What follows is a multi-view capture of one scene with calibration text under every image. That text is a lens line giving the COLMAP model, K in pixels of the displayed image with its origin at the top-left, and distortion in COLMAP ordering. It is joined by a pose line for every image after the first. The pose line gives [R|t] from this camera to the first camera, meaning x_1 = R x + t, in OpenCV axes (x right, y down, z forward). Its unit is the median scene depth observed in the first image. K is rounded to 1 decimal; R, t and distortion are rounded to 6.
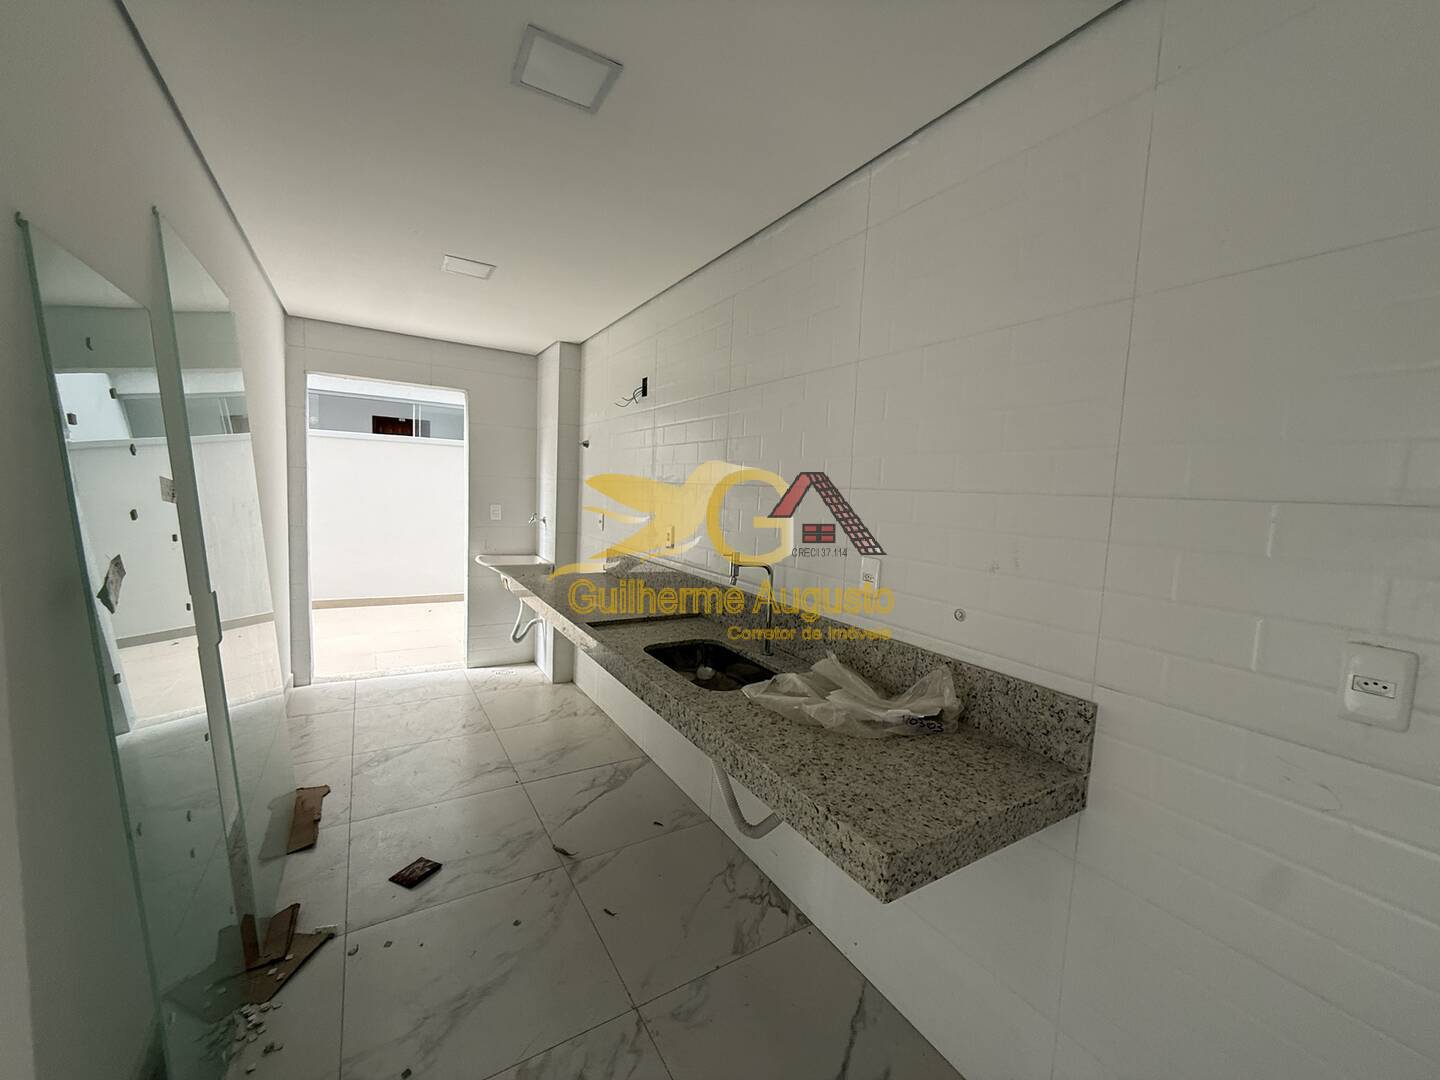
lens RADIAL K [[573.2, 0, 723.0], [0, 573.2, 540.9], [0, 0, 1]] dist [-0.003460, 0.000326]
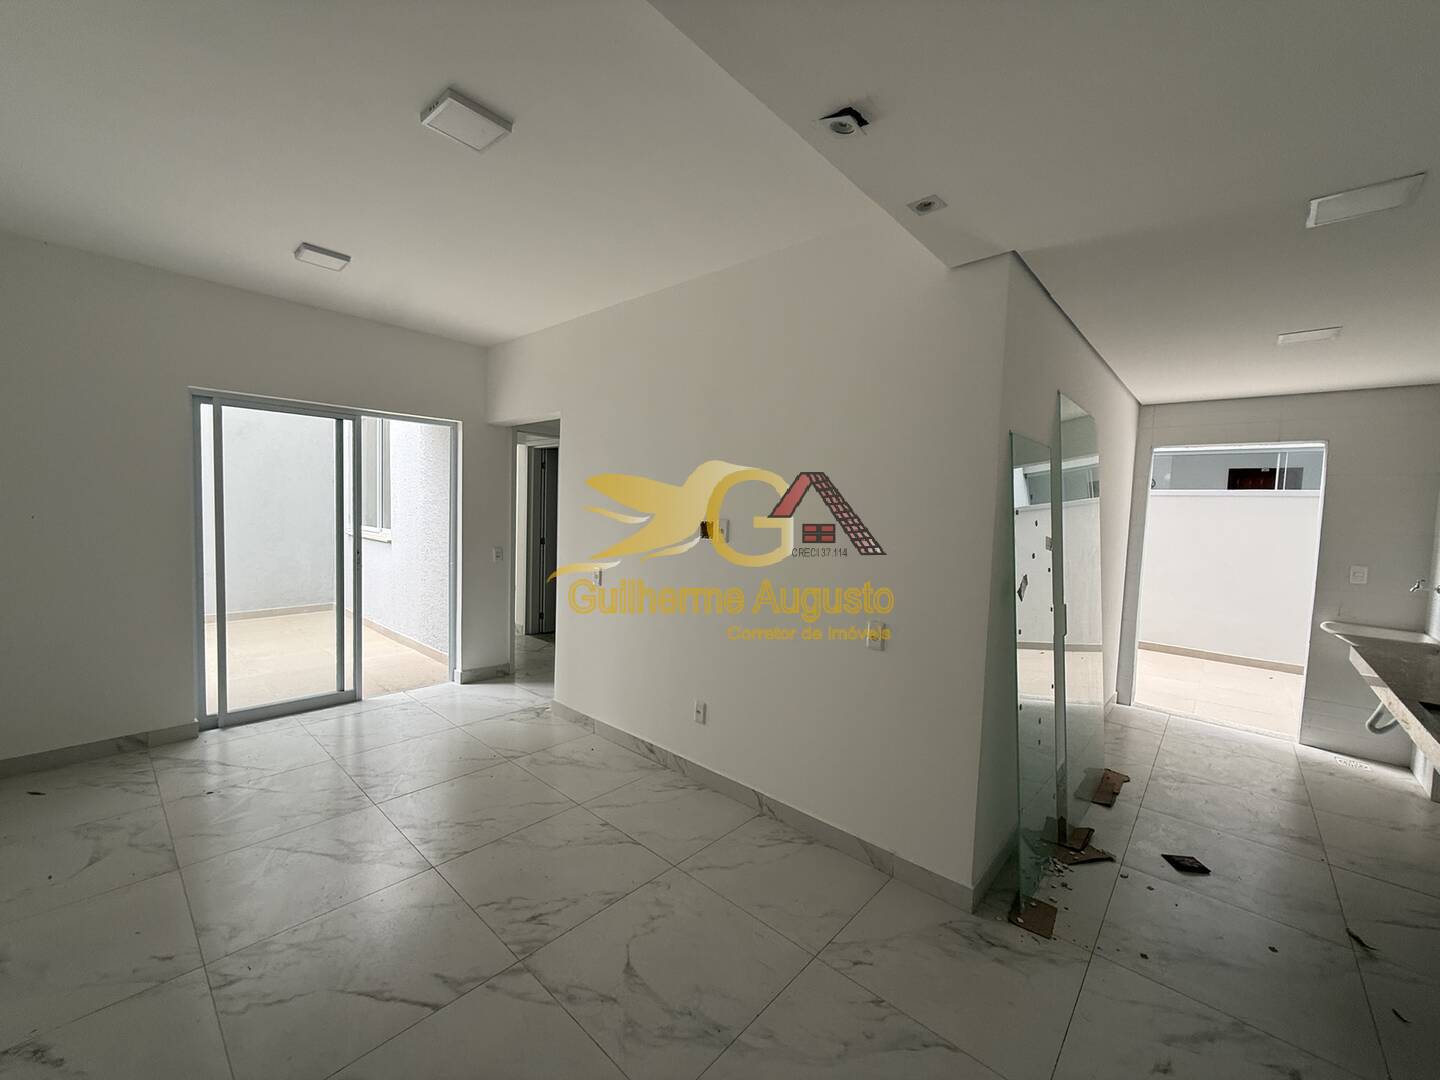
lens RADIAL K [[573.2, 0, 725.2], [0, 573.2, 539.9], [0, 0, 1]] dist [-0.003460, 0.000326]
pose [[0.285283, 0.020142, -0.958232, 0.192008], [-0.108639, 0.994015, -0.011450, 0.012761], [0.952266, 0.107367, 0.285764, -0.200739]]
